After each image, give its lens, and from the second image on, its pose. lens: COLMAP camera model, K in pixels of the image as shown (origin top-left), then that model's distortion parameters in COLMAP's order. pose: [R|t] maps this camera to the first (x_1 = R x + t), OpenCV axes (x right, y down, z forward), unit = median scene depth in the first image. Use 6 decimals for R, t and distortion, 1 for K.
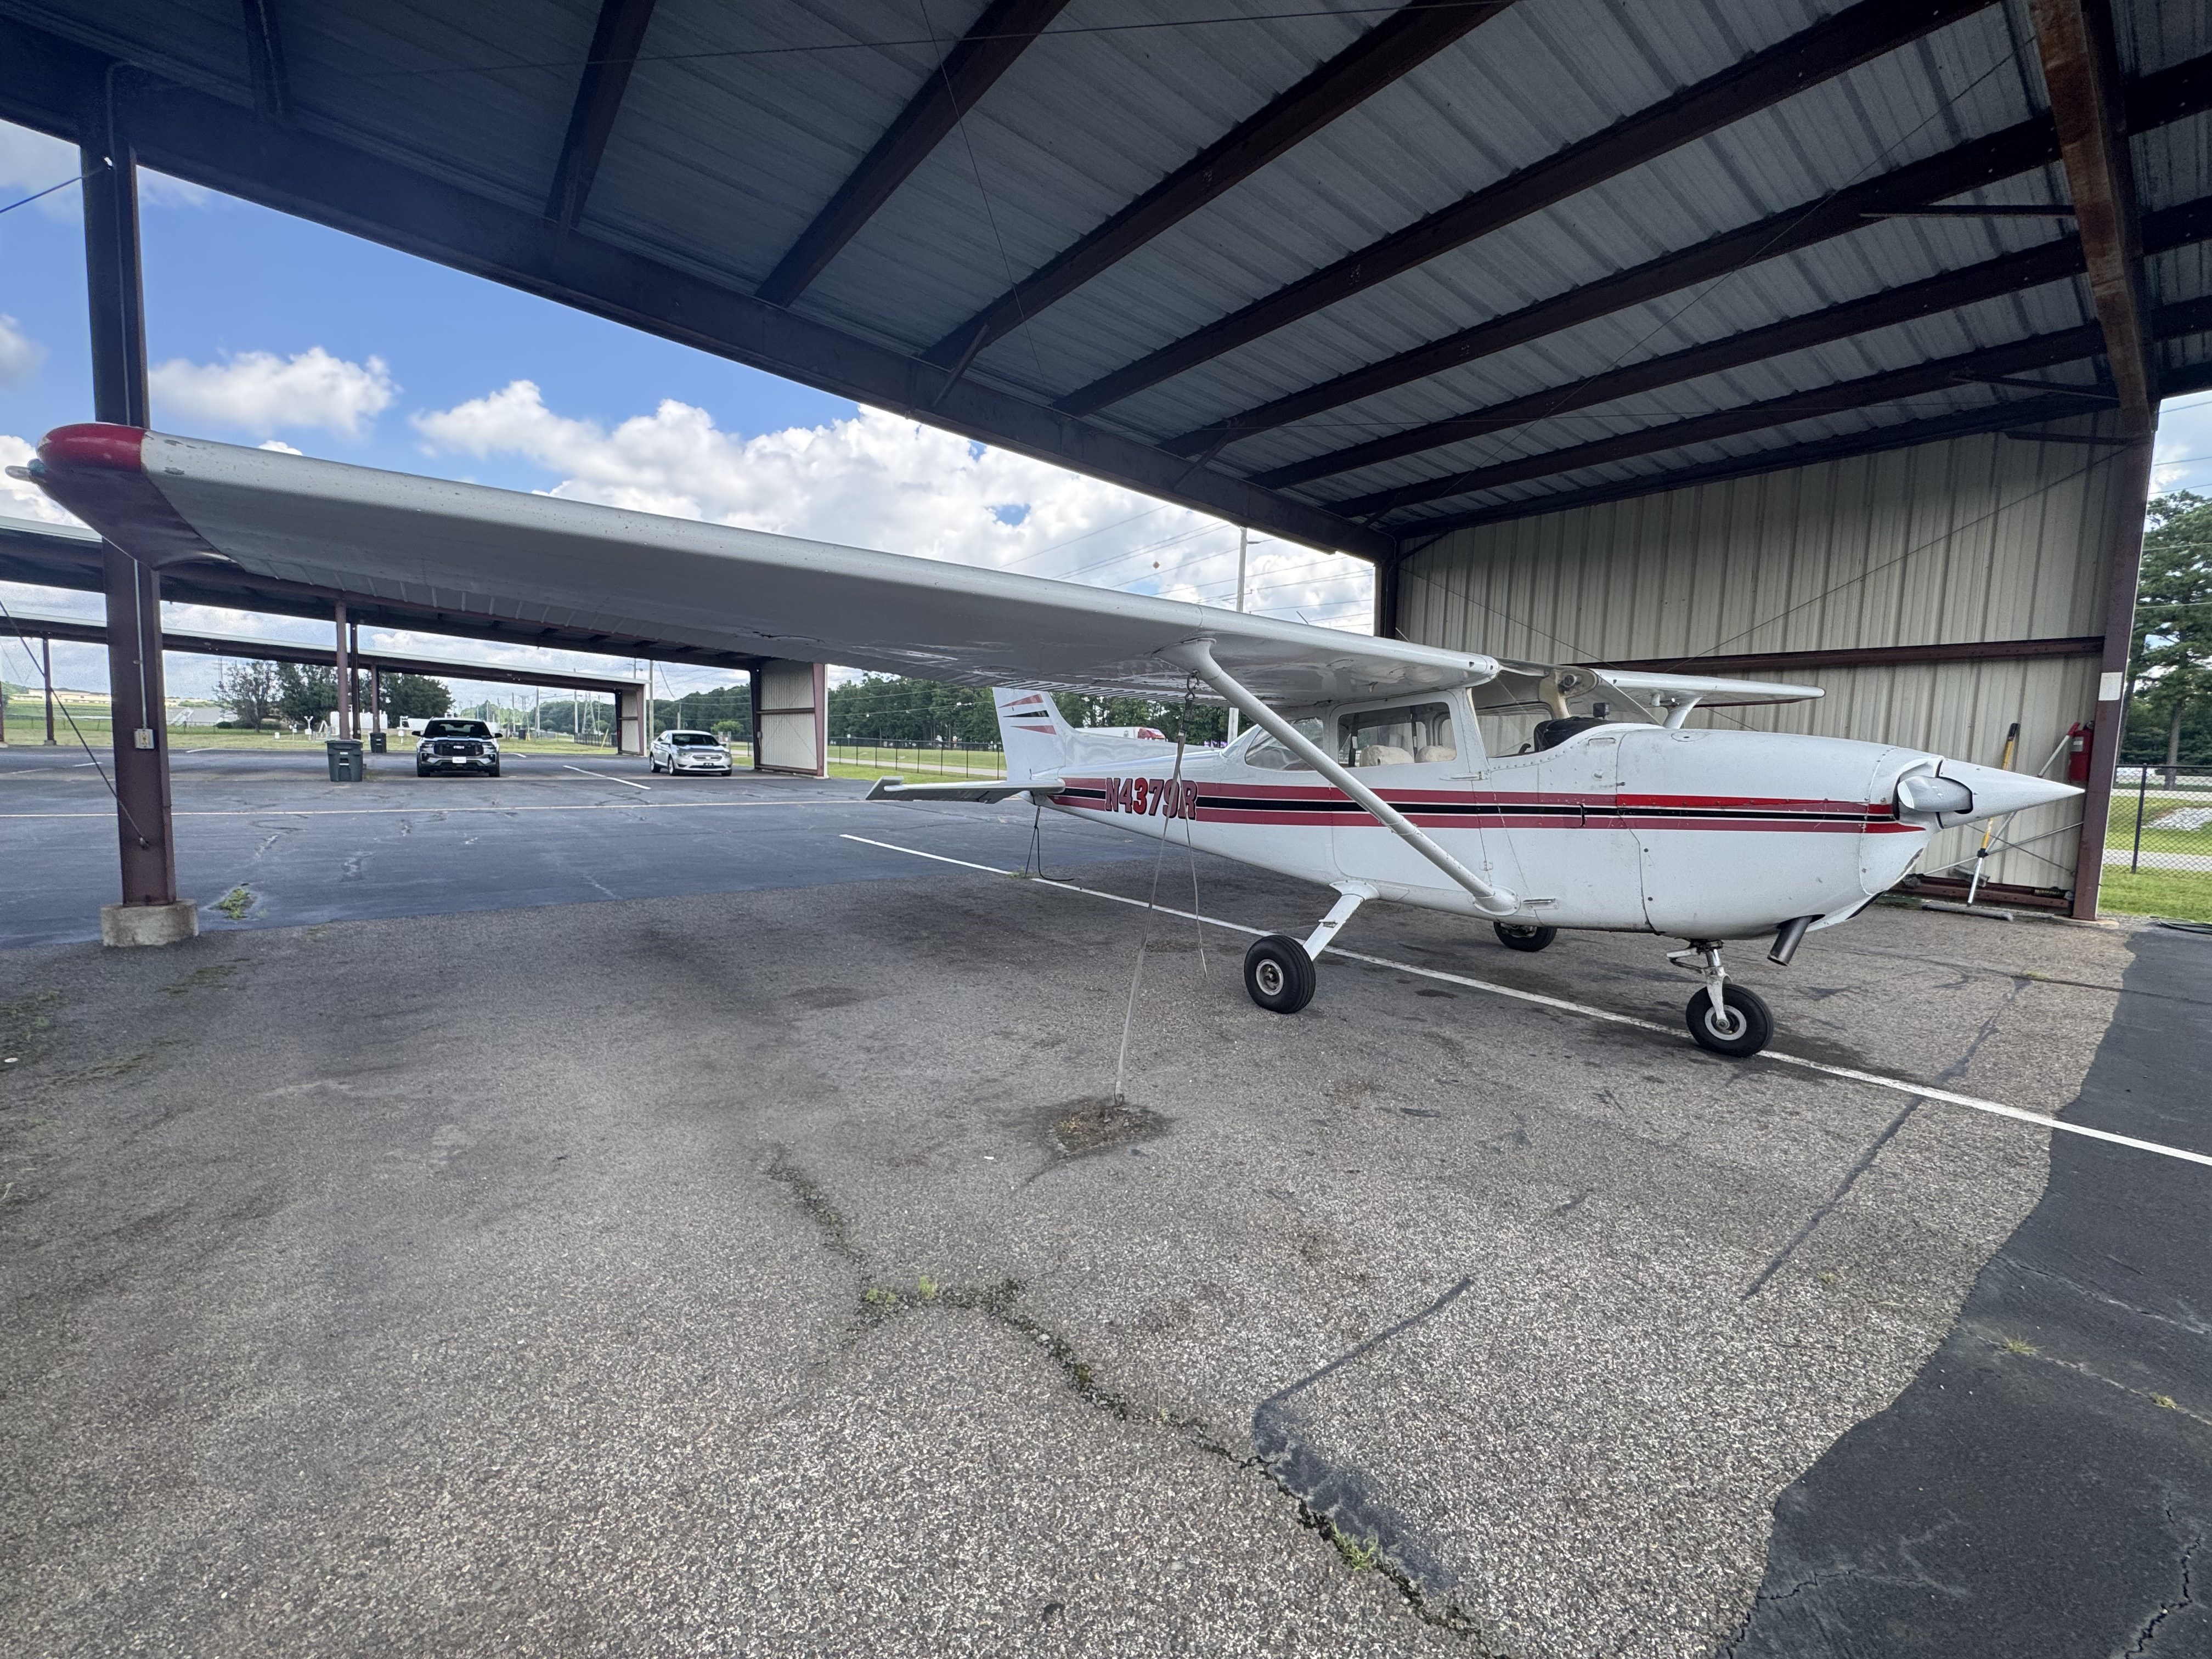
lens RADIAL K [[885.6, 0, 1107.5], [0, 885.6, 835.2], [0, 0, 1]] dist [-0.004170, 0.000890]
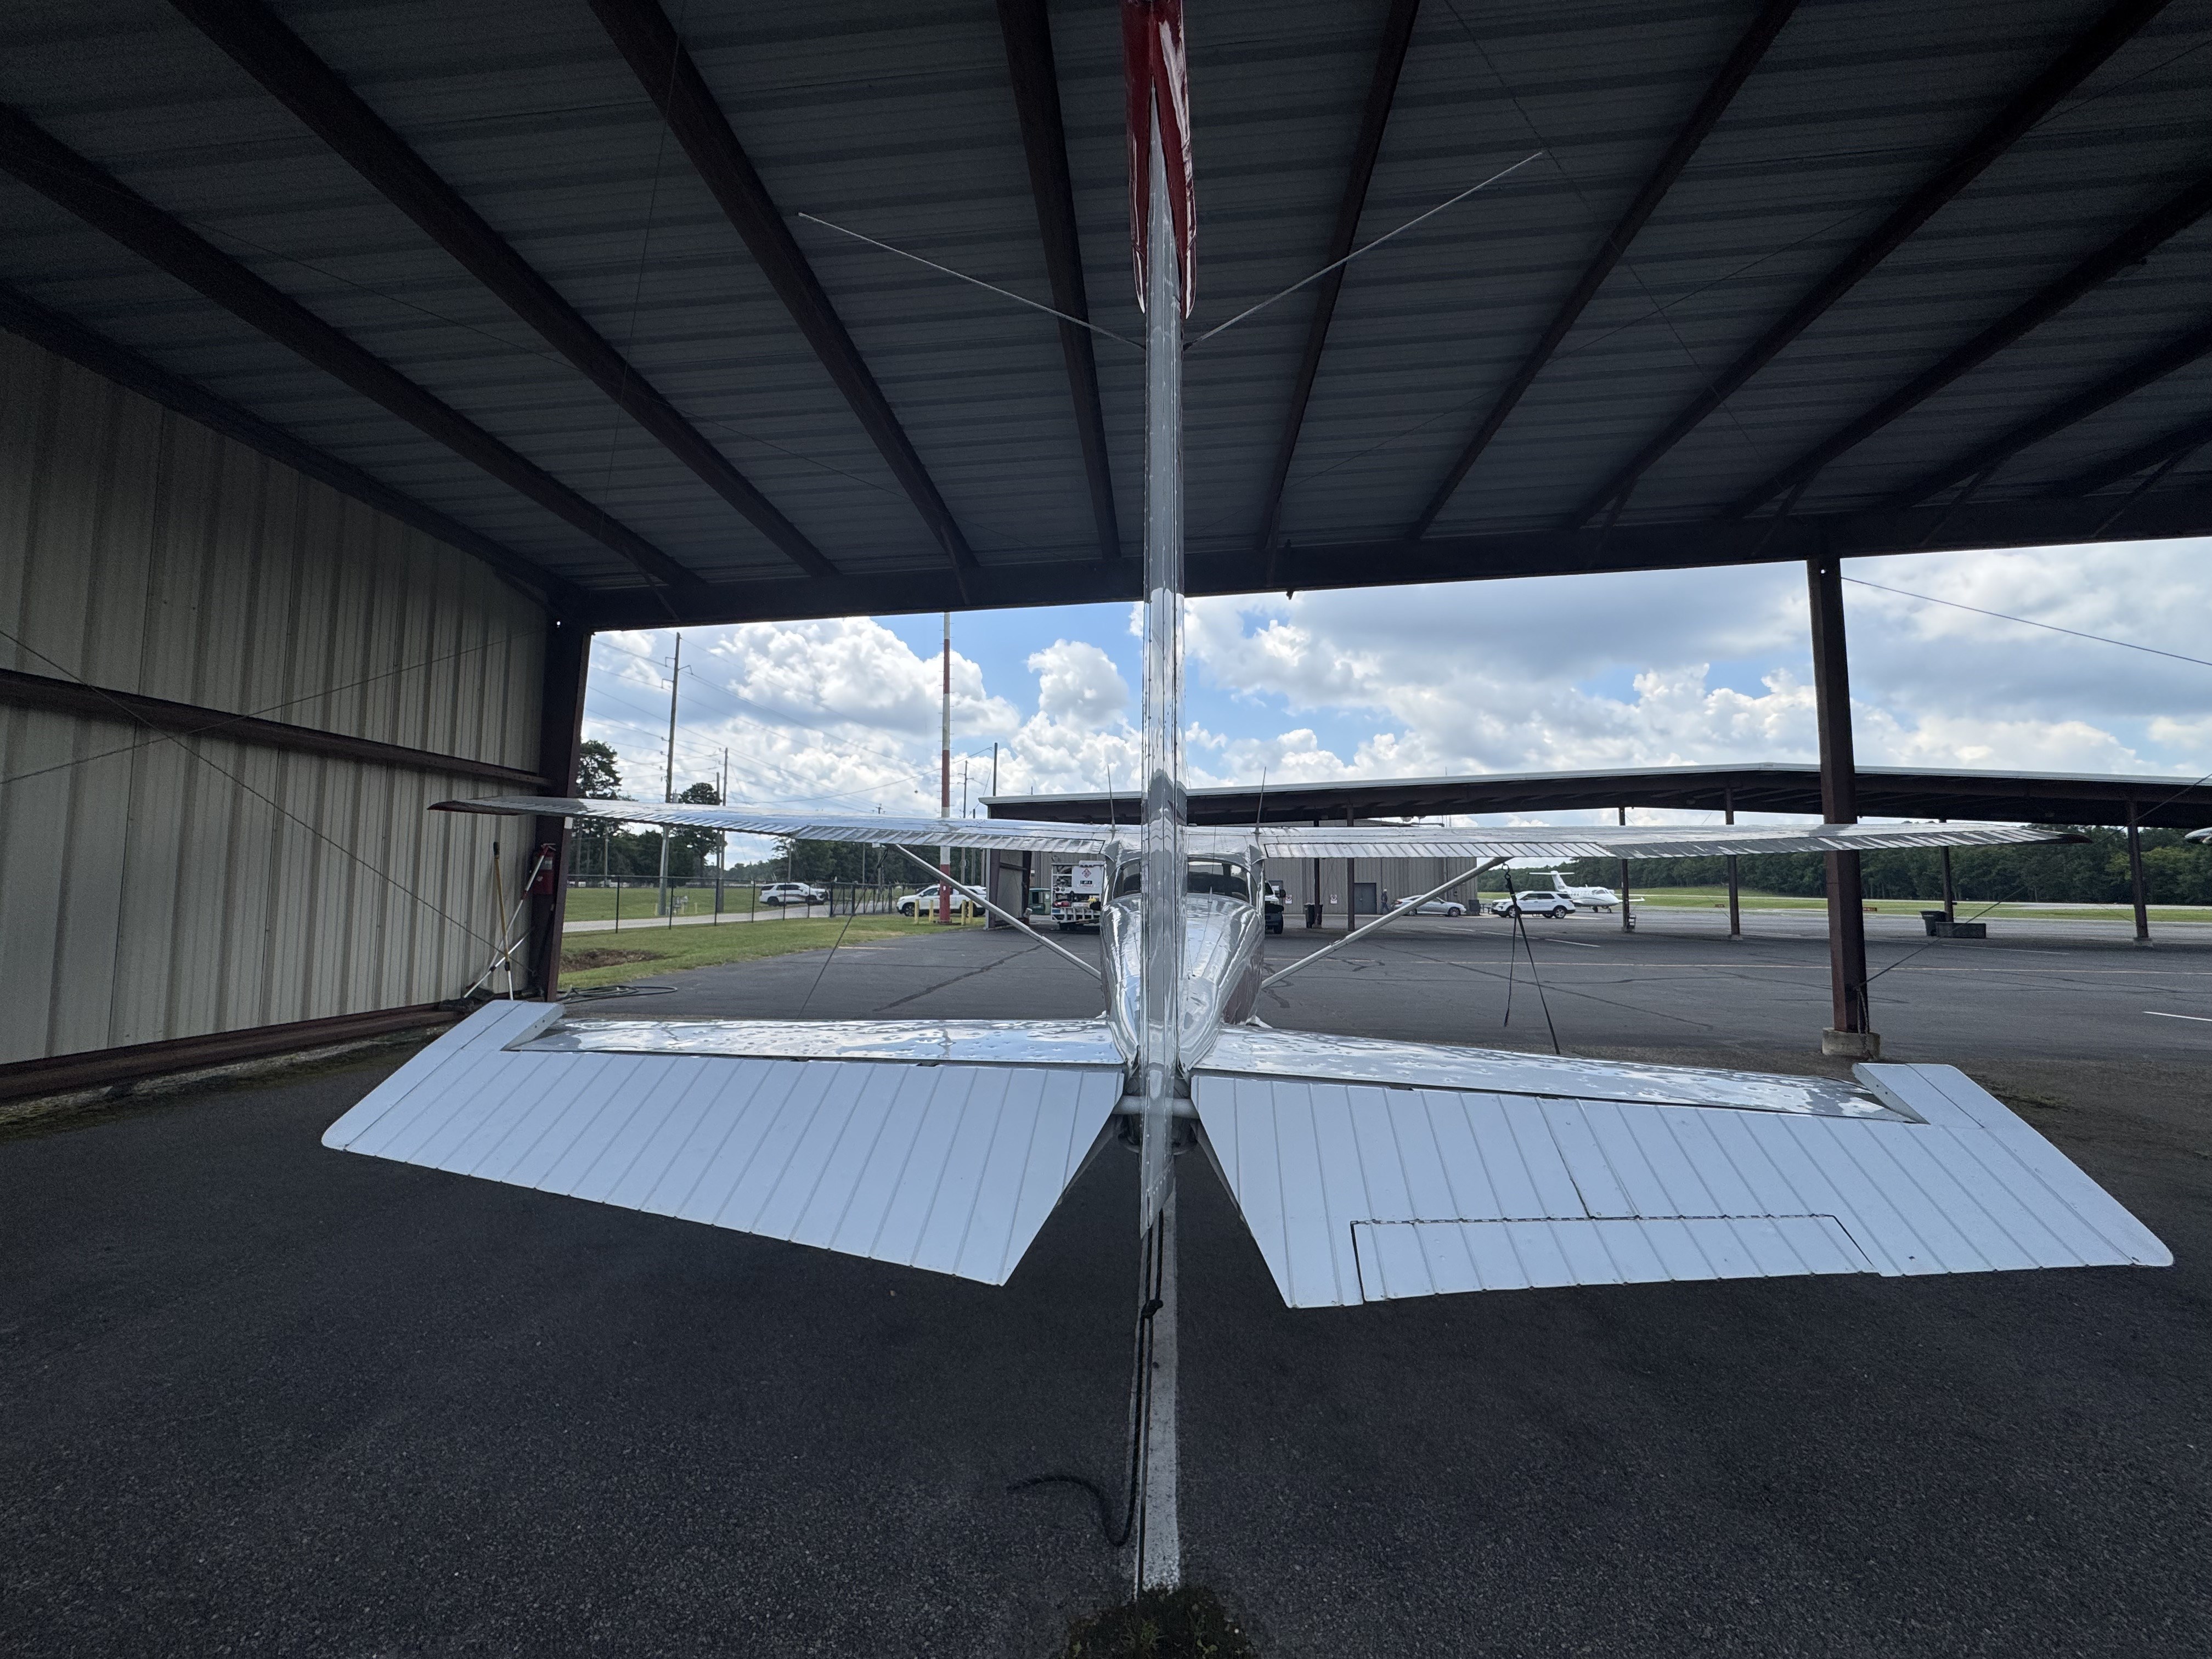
lens RADIAL K [[885.6, 0, 1103.4], [0, 885.6, 817.0], [0, 0, 1]] dist [-0.004170, 0.000890]
pose [[-0.735398, 0.020275, 0.677332, -0.444837], [0.032114, 0.999472, 0.004949, -0.257623], [-0.676874, 0.025391, -0.735661, 2.383173]]
